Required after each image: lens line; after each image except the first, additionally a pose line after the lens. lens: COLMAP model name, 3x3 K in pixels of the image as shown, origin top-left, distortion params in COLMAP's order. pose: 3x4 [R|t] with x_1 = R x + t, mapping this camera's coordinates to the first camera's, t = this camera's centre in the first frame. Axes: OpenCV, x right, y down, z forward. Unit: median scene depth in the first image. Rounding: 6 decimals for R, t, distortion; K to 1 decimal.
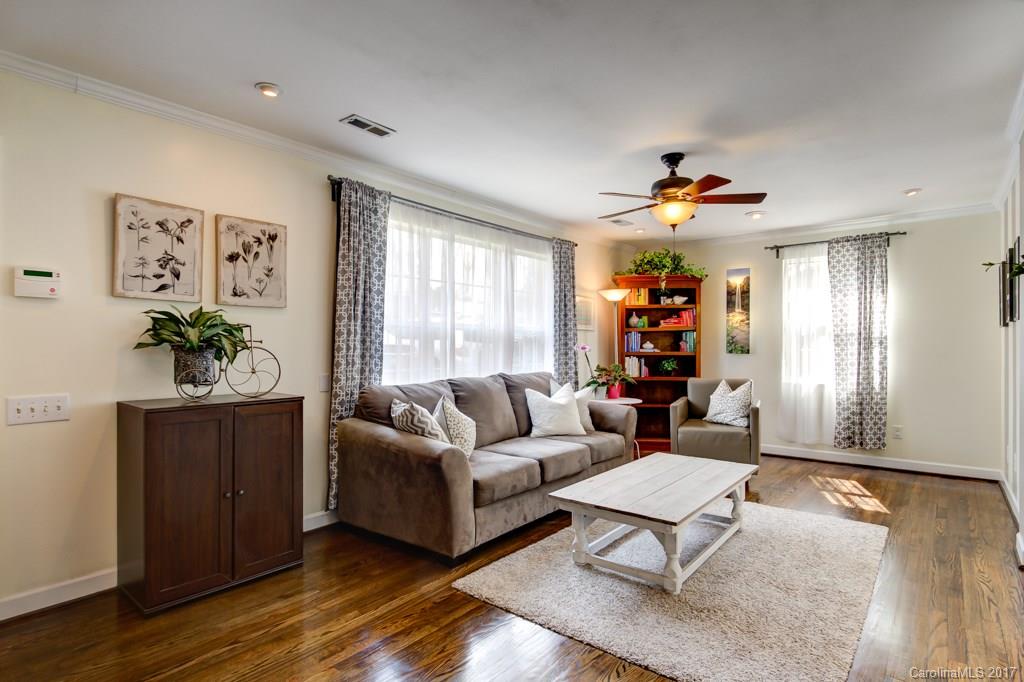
lens RADIAL K [[530.8, 0, 512.0], [0, 530.8, 341.0], [0, 0, 1]] dist [-0.000710, -0.000073]
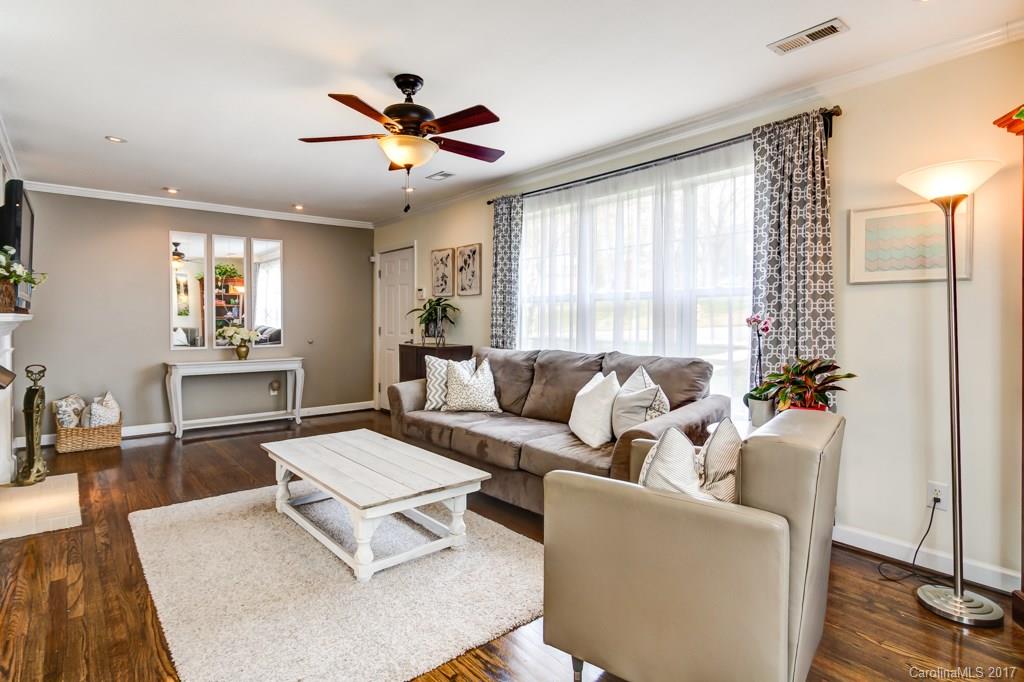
lens RADIAL K [[530.8, 0, 512.0], [0, 530.8, 341.0], [0, 0, 1]] dist [-0.000710, -0.000073]
pose [[-0.175544, 0.036110, -0.983809, 1.185110], [0.005578, 0.999348, 0.035685, 0.024127], [0.984456, 0.000776, -0.175631, 1.416960]]
